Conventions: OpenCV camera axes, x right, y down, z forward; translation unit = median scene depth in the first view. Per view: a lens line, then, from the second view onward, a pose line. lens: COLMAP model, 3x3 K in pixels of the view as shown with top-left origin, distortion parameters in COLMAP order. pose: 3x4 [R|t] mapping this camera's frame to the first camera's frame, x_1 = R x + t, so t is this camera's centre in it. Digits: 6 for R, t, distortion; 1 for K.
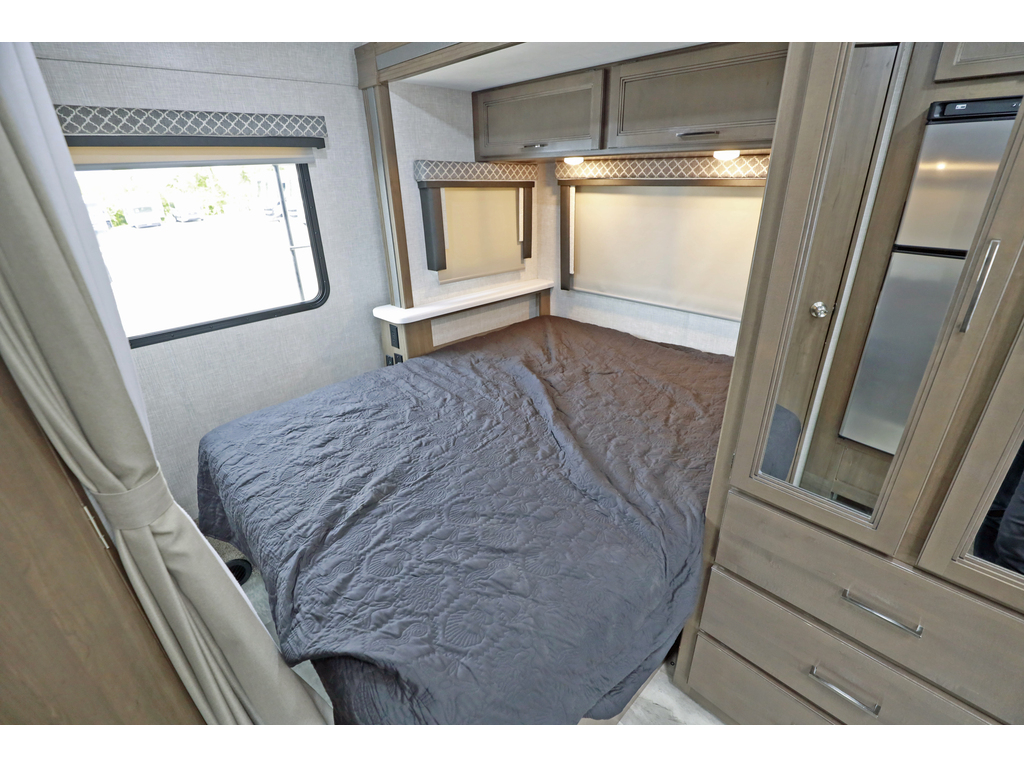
lens RADIAL K [[466.6, 0, 511.5], [0, 466.6, 382.8], [0, 0, 1]] dist [-0.038421, 0.007997]
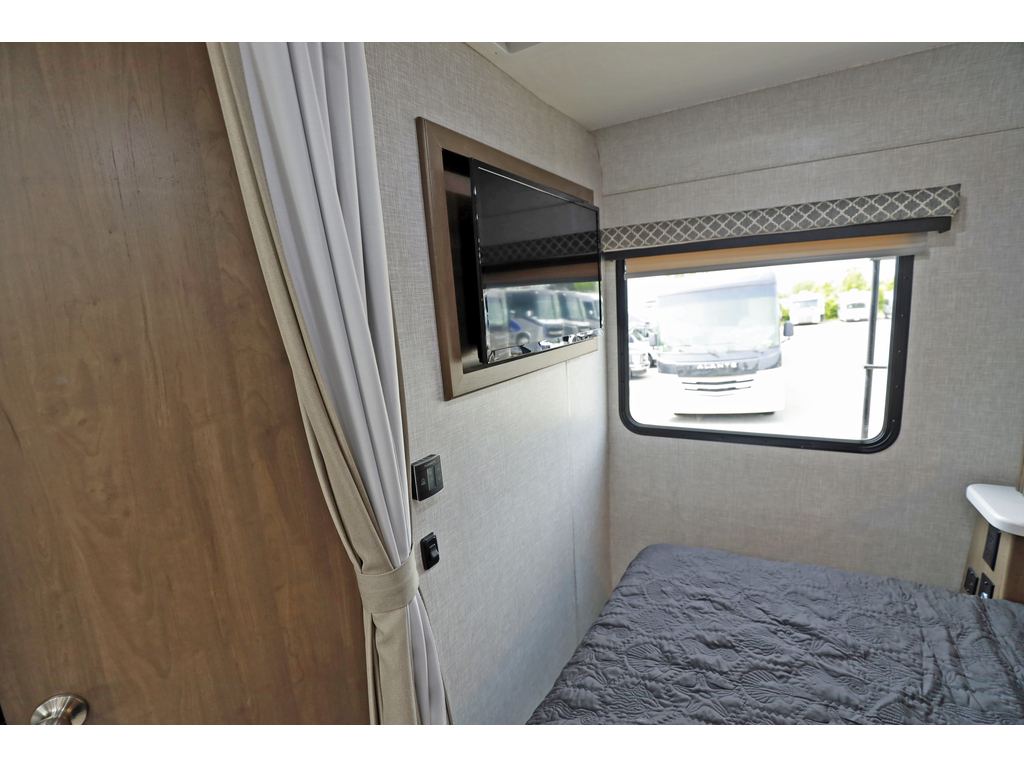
lens RADIAL K [[466.6, 0, 516.5], [0, 466.6, 387.2], [0, 0, 1]] dist [-0.038421, 0.007997]
pose [[0.279268, 0.176380, -0.943875, 0.076295], [-0.348873, 0.934446, 0.071396, -0.150909], [0.894593, 0.309354, 0.322495, 0.351068]]
